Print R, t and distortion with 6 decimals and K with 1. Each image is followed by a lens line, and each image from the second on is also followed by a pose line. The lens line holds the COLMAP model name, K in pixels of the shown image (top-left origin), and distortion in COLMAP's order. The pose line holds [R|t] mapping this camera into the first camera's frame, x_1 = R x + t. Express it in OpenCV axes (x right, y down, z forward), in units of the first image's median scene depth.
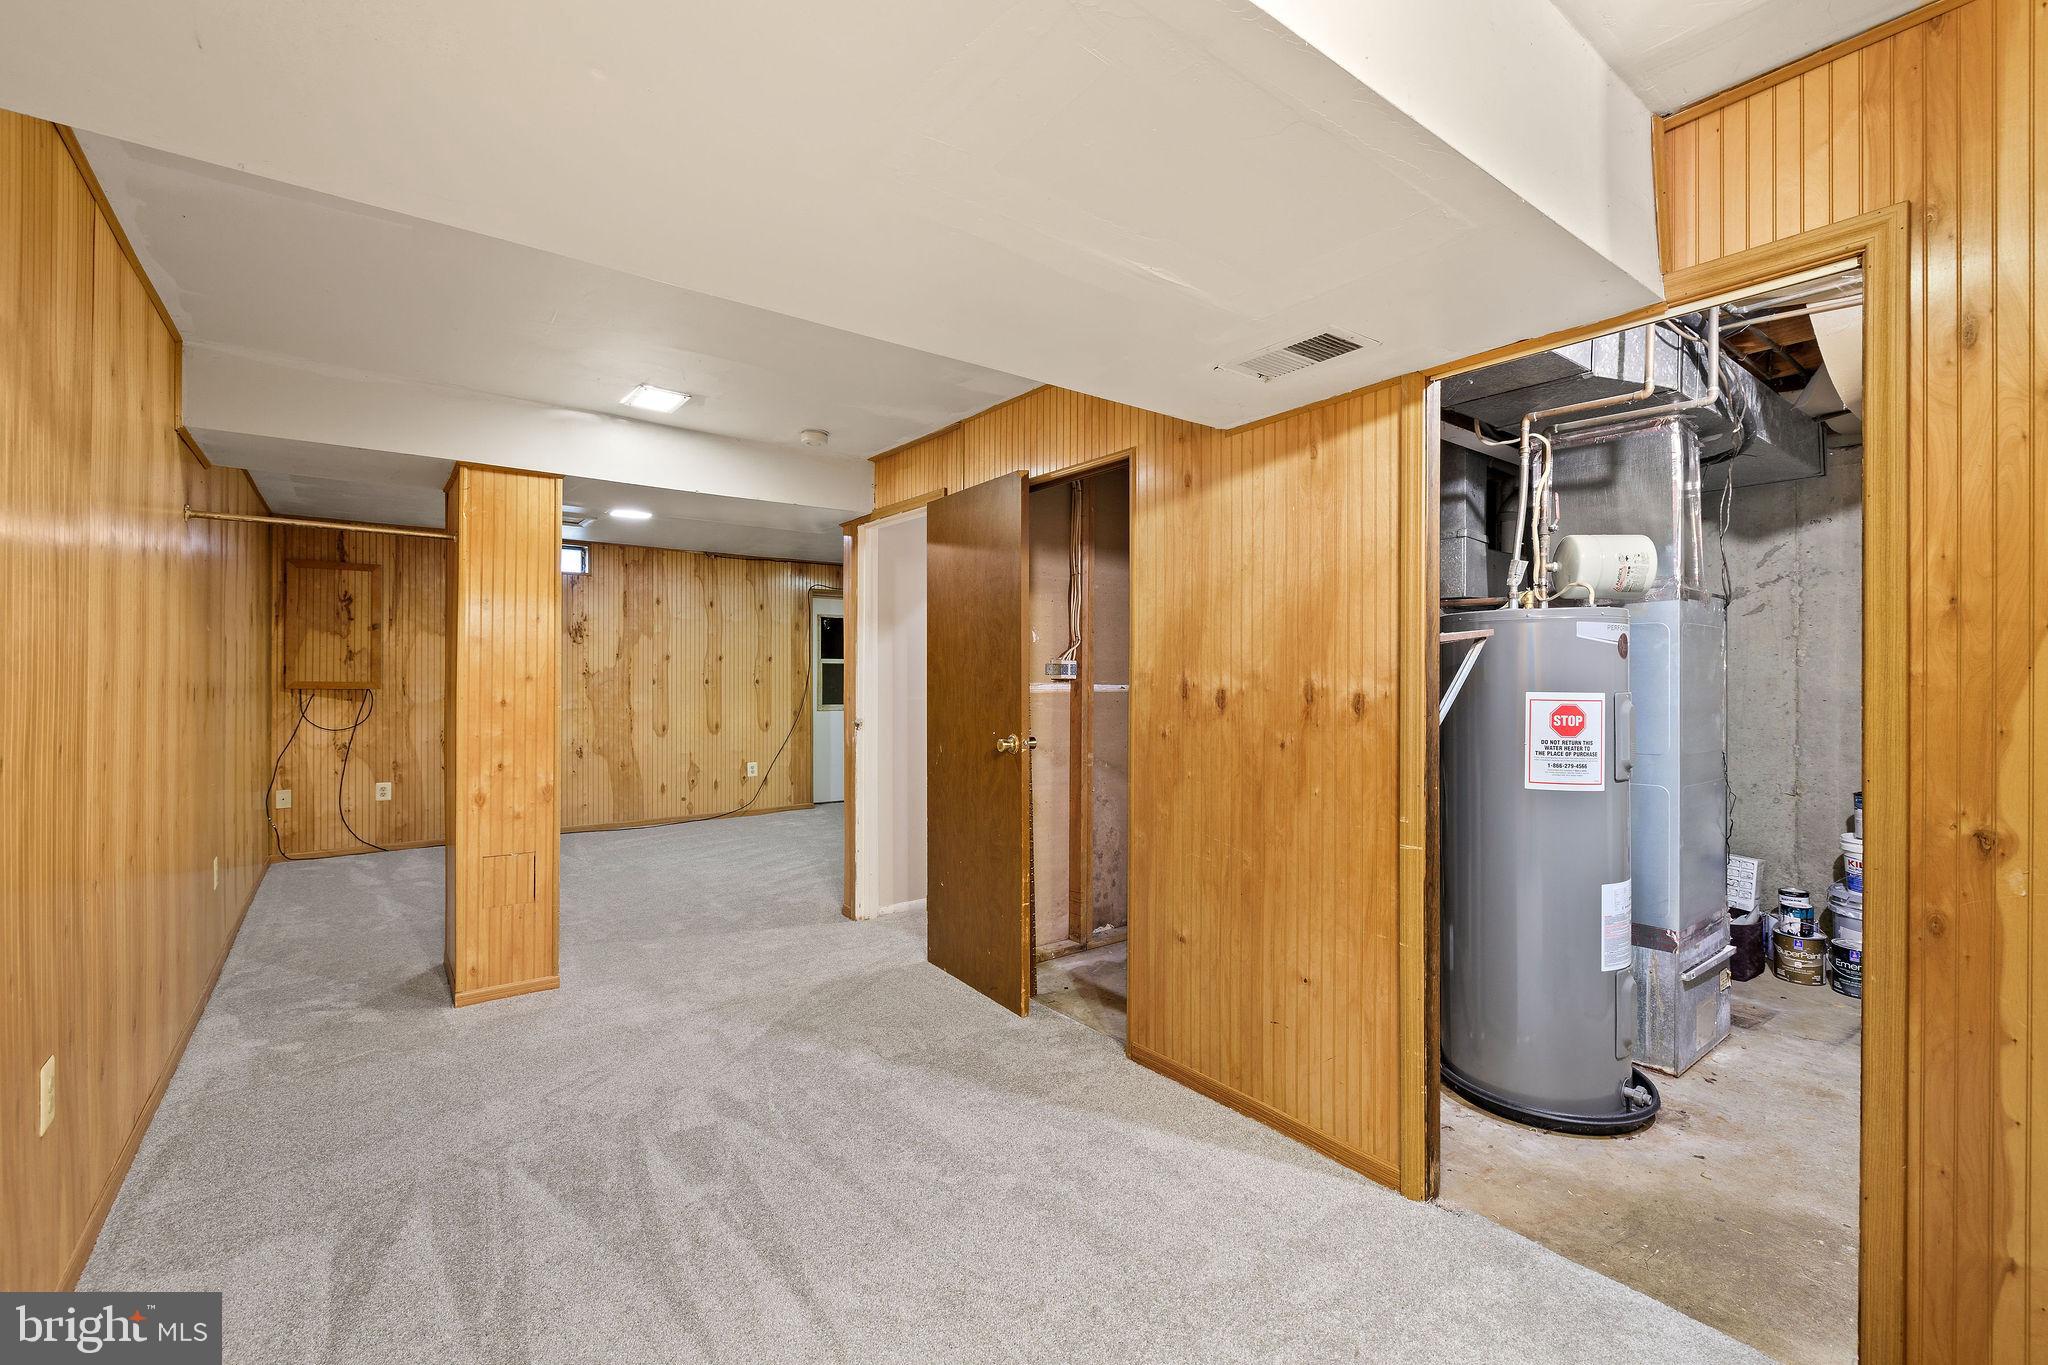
lens RADIAL K [[865.8, 0, 1018.8], [0, 865.8, 674.1], [0, 0, 1]] dist [-0.000983, -0.000360]
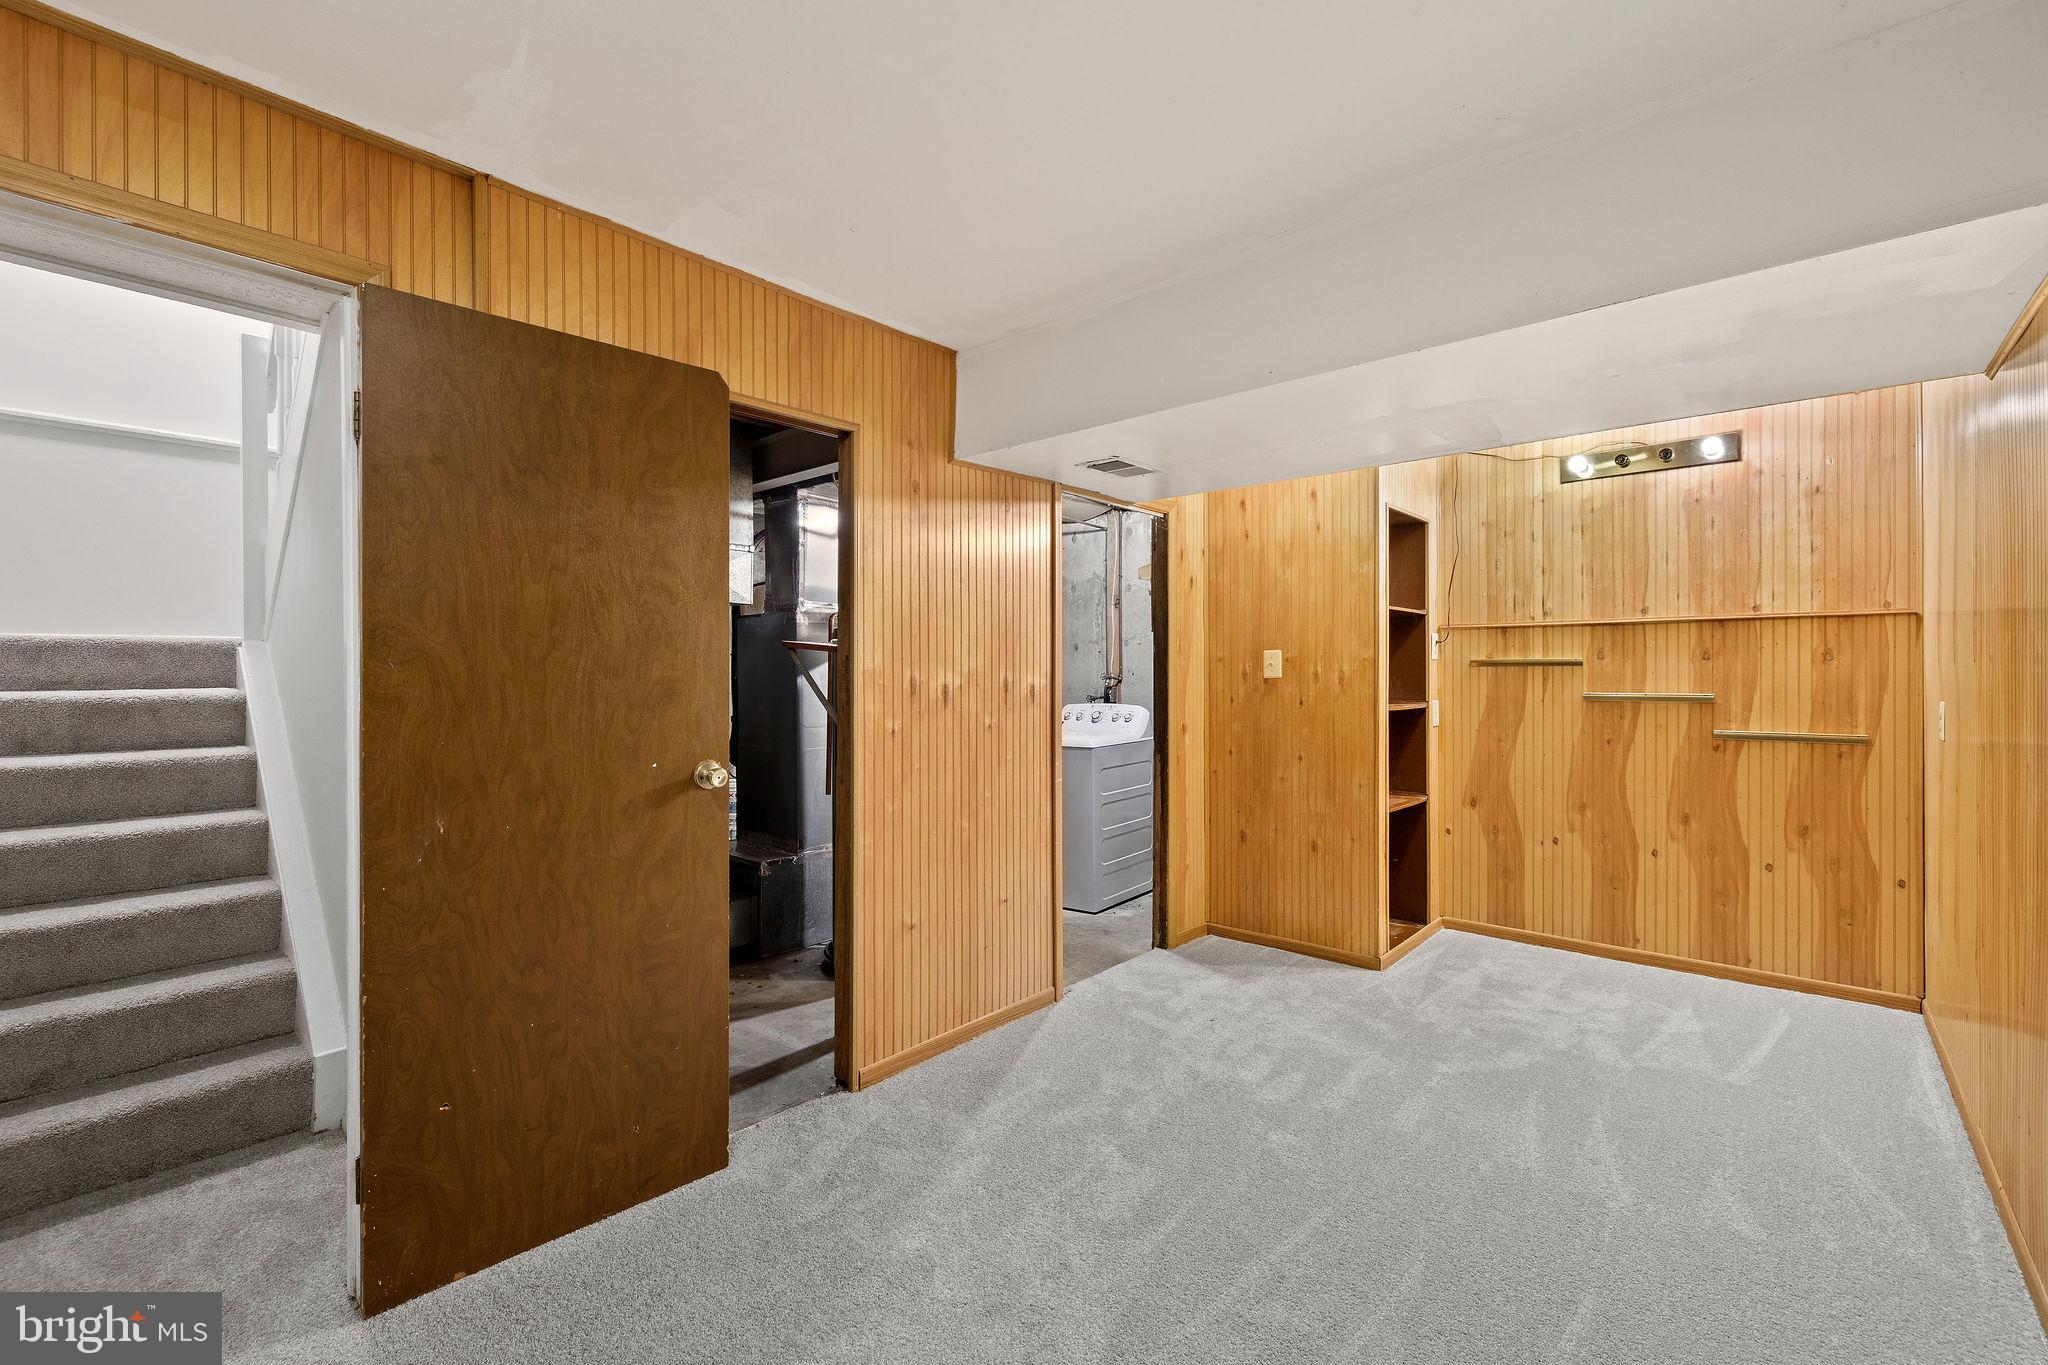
lens RADIAL K [[865.8, 0, 1018.8], [0, 865.8, 674.1], [0, 0, 1]] dist [-0.000983, -0.000360]
pose [[-0.189123, -0.008664, 0.981915, -0.894495], [-0.002050, 0.999962, 0.008428, -0.007057], [-0.981951, -0.000418, -0.189134, 1.122368]]
